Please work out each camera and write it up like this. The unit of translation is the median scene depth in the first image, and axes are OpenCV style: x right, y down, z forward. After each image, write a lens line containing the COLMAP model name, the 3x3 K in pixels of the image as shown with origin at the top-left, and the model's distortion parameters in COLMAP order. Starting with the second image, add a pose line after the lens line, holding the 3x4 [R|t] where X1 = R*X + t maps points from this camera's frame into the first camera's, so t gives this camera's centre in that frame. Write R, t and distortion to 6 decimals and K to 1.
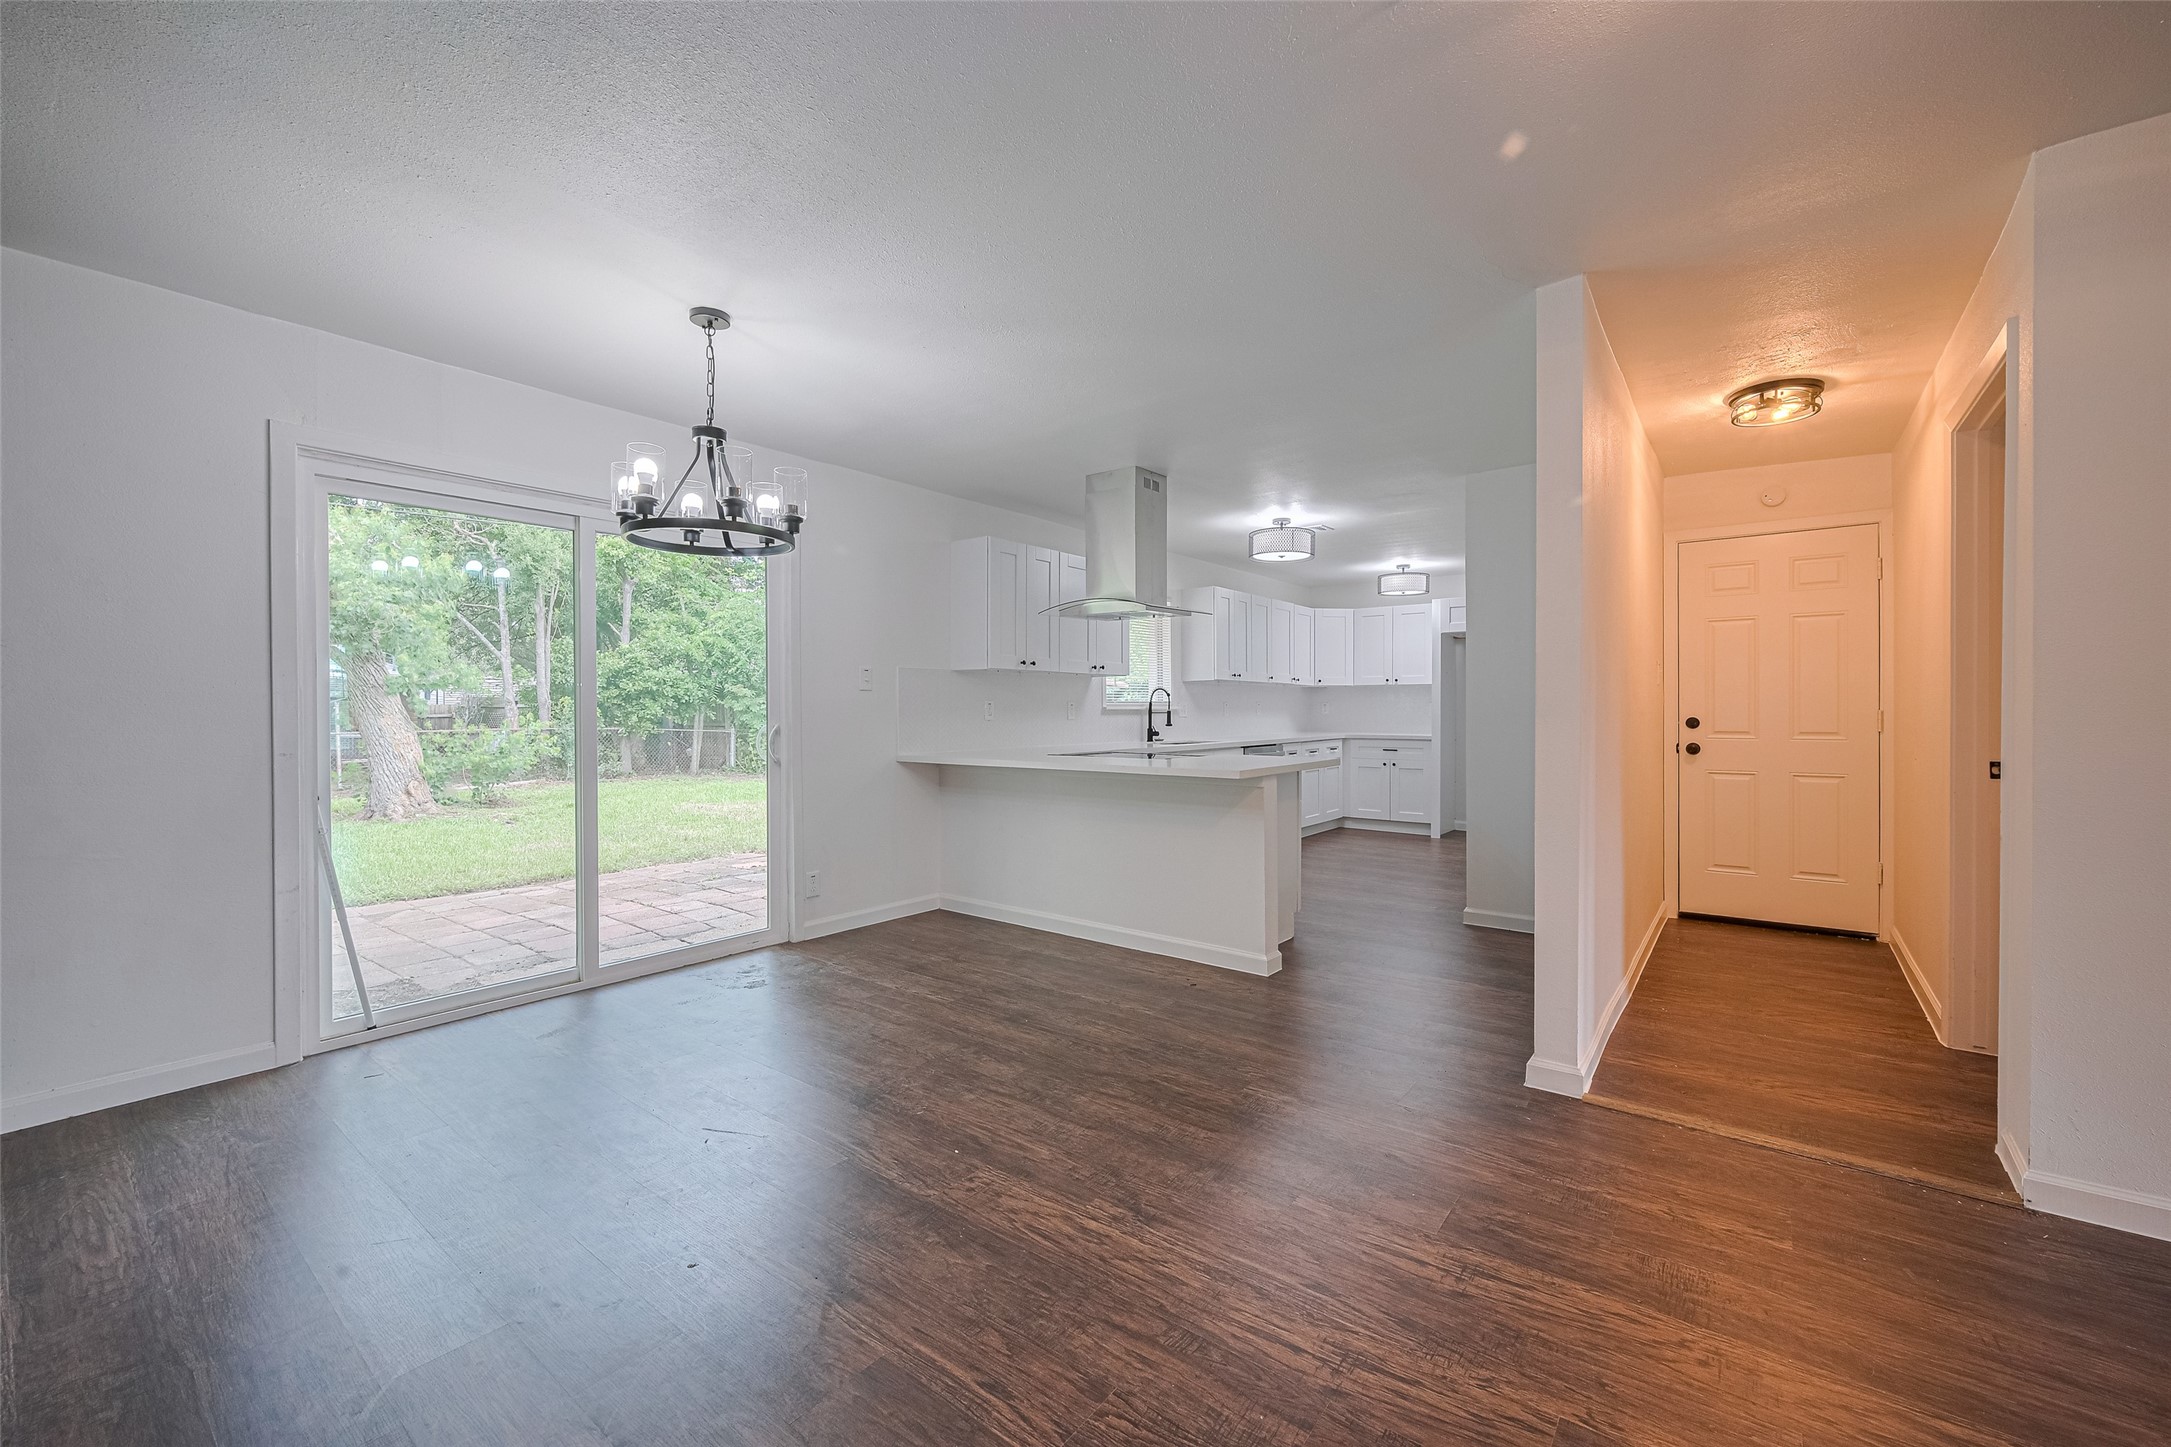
lens RADIAL K [[856.3, 0, 1088.4], [0, 856.3, 721.4], [0, 0, 1]] dist [-0.001681, -0.000766]
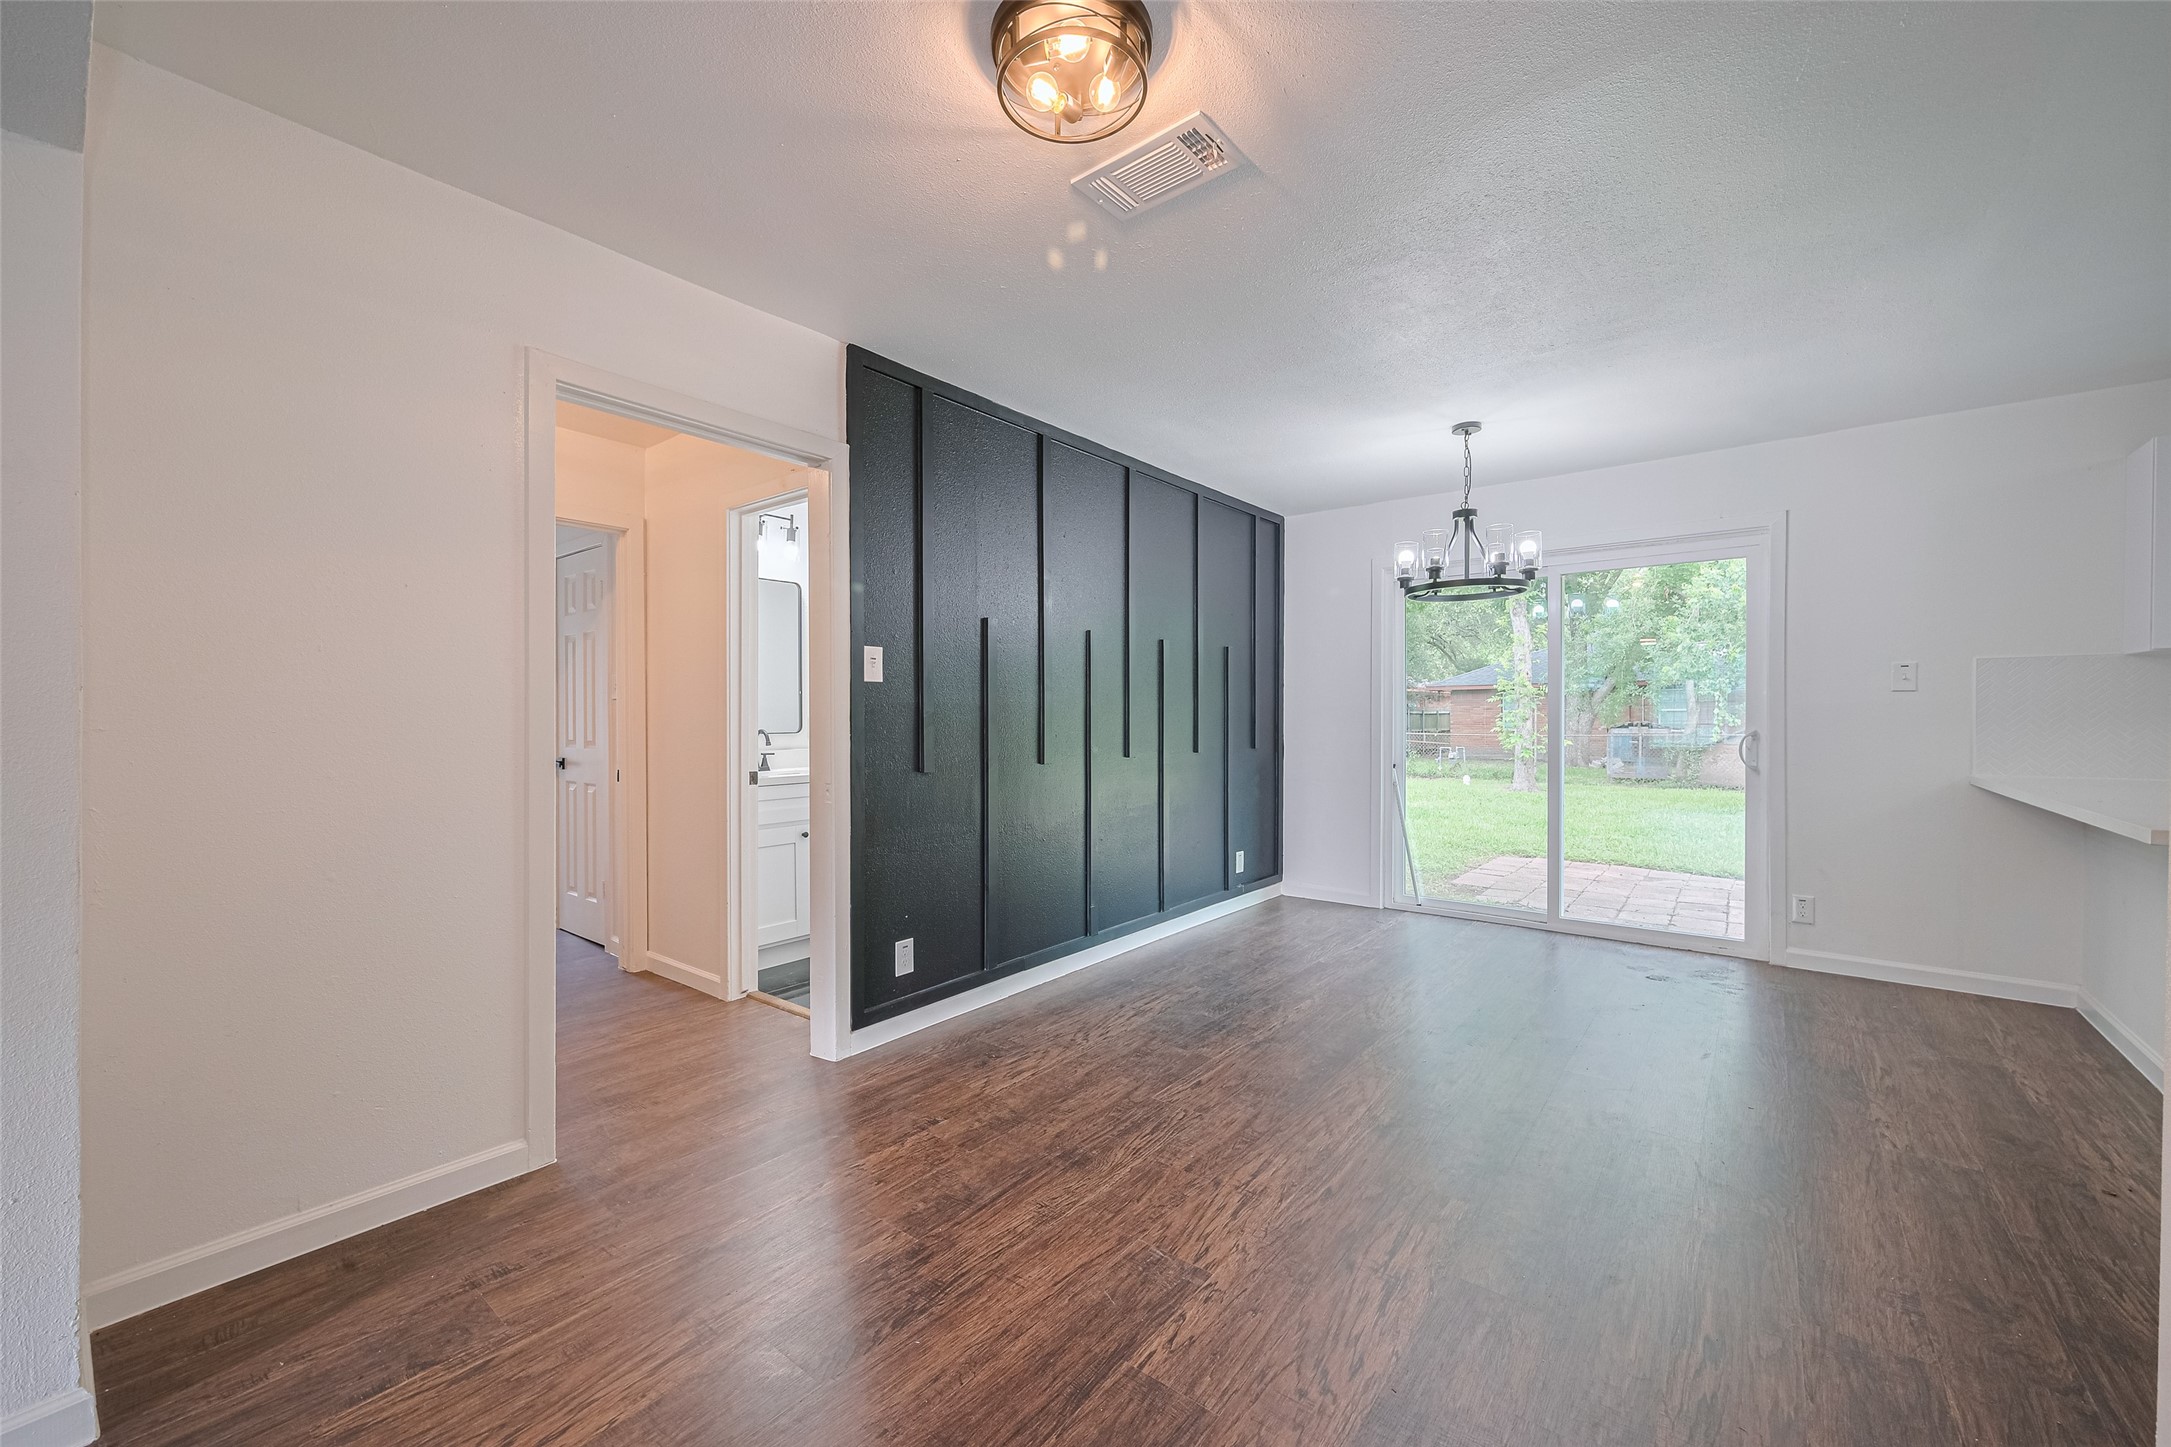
lens RADIAL K [[856.3, 0, 1088.4], [0, 856.3, 721.4], [0, 0, 1]] dist [-0.001681, -0.000766]
pose [[-0.017070, 0.006744, -0.999832, 0.601194], [-0.011894, 0.999905, 0.006948, -0.003639], [0.999784, 0.012011, -0.016989, 0.273945]]
